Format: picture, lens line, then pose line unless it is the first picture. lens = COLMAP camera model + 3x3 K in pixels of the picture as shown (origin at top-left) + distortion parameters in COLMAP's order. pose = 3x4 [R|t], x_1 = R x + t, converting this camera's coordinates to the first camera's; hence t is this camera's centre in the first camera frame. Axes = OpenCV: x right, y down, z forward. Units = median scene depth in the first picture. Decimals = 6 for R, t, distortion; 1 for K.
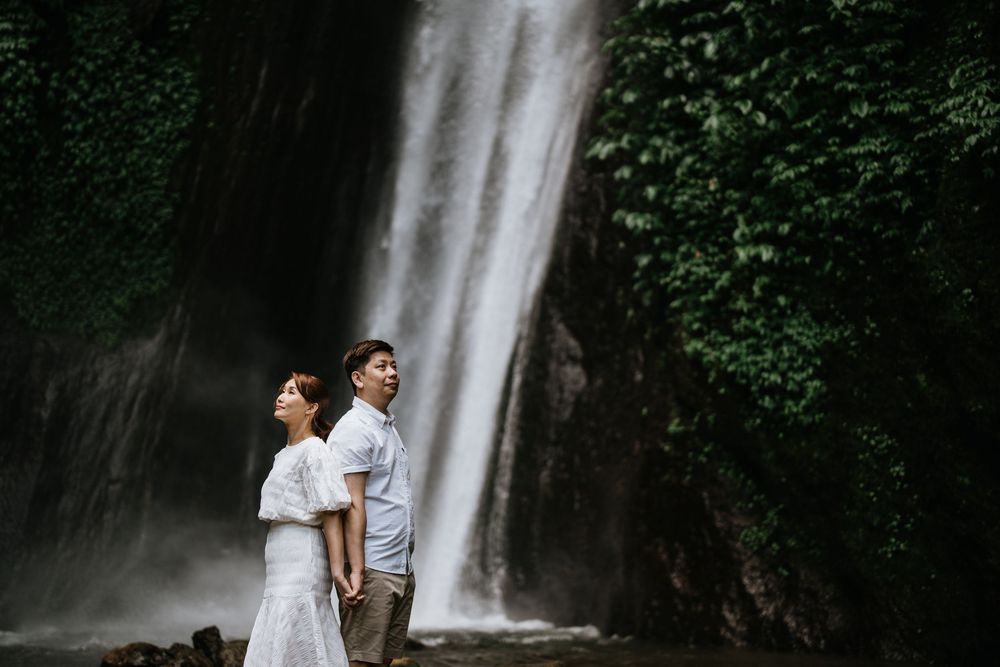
lens RADIAL K [[1400.9, 0, 509.4], [0, 1400.9, 319.0], [0, 0, 1]] dist [-0.124366, 0.826953]
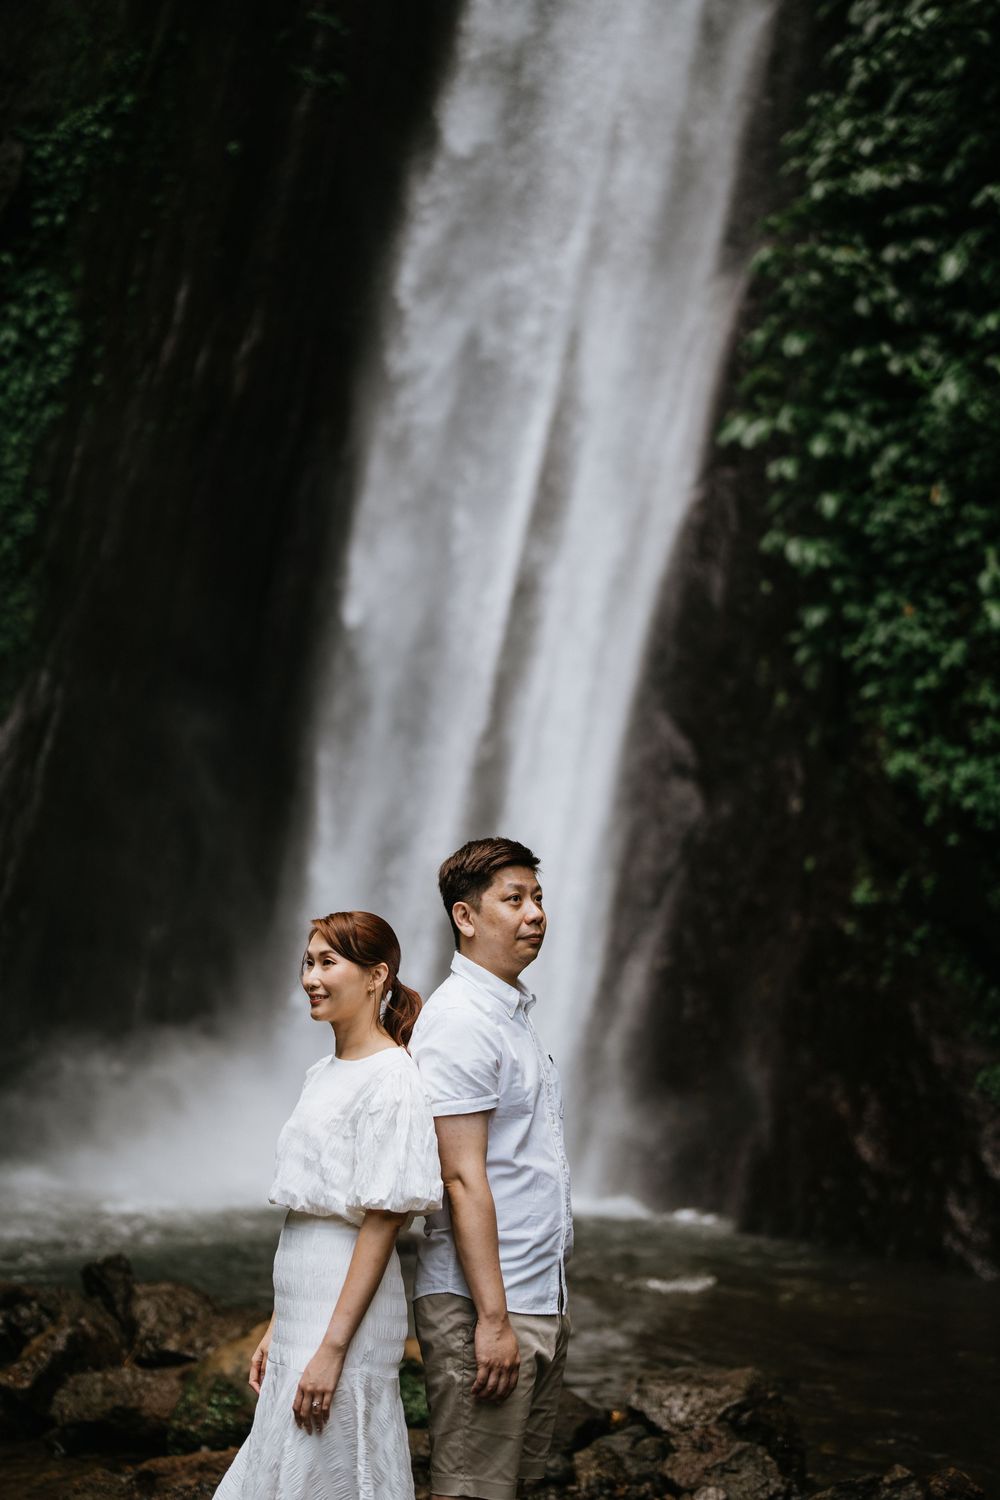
lens RADIAL K [[2101.3, 0, 500.0], [0, 2101.3, 750.0], [0, 0, 1]] dist [-0.124366, 0.826953]
pose [[0.999812, 0.016621, -0.010016, -0.030620], [-0.016250, 0.999218, 0.036033, -0.014887], [0.010607, -0.035864, 0.999300, 0.088133]]
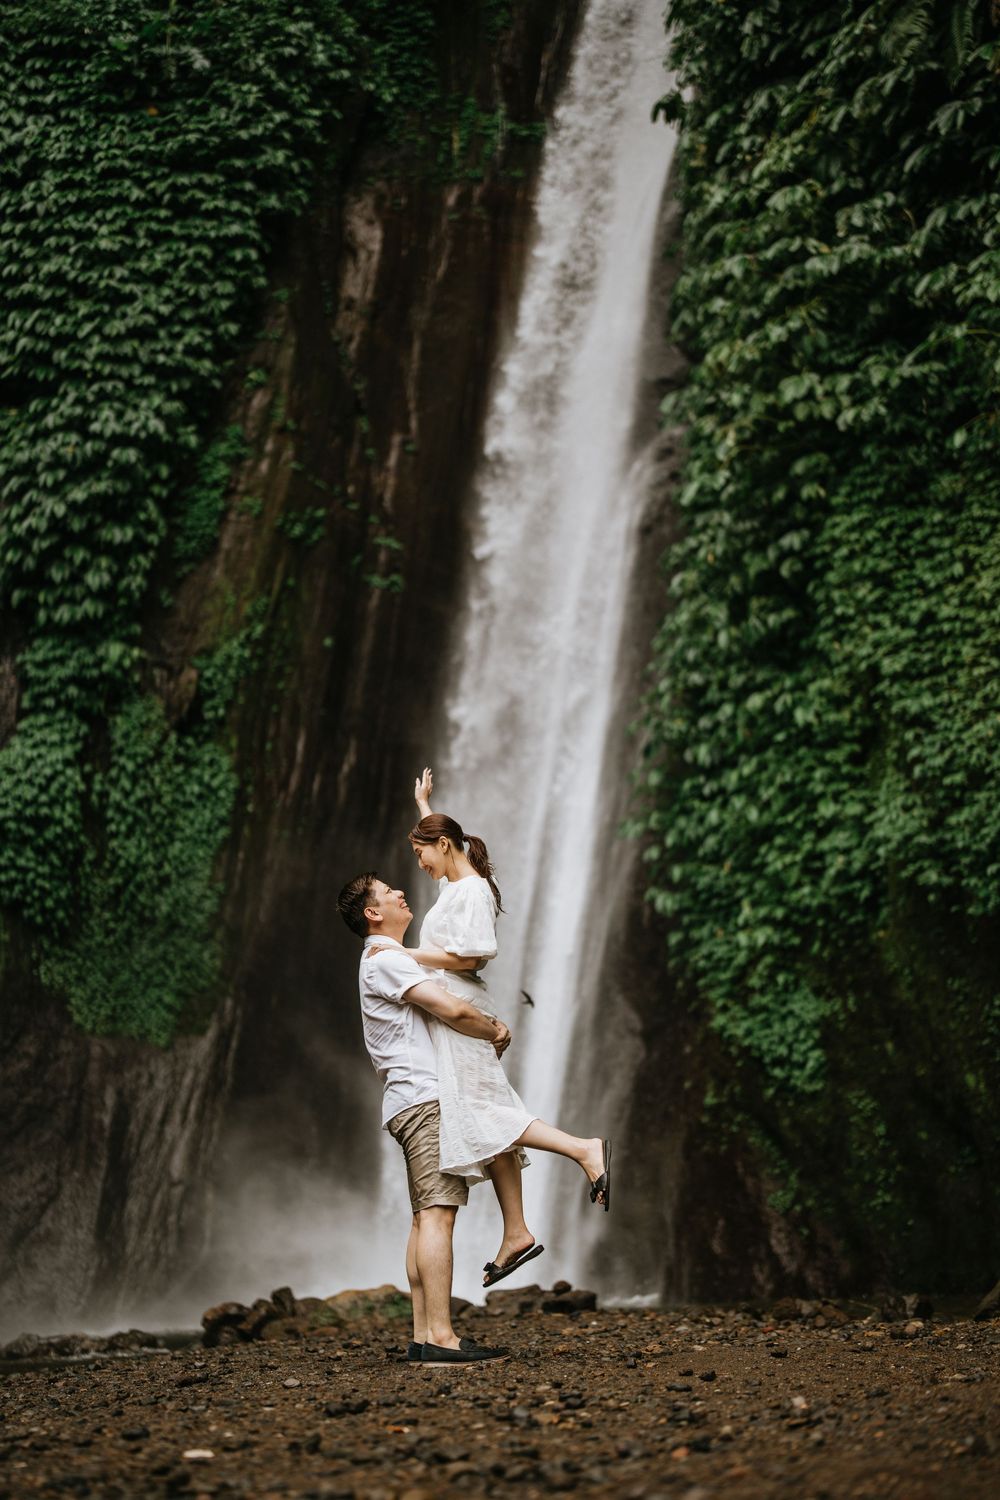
lens RADIAL K [[2101.3, 0, 500.0], [0, 2101.3, 750.0], [0, 0, 1]] dist [-0.124366, 0.826953]
pose [[0.994135, -0.070242, -0.082234, 0.105409], [0.062835, 0.994008, -0.089443, -0.050031], [0.088024, 0.083751, 0.992591, -0.566013]]
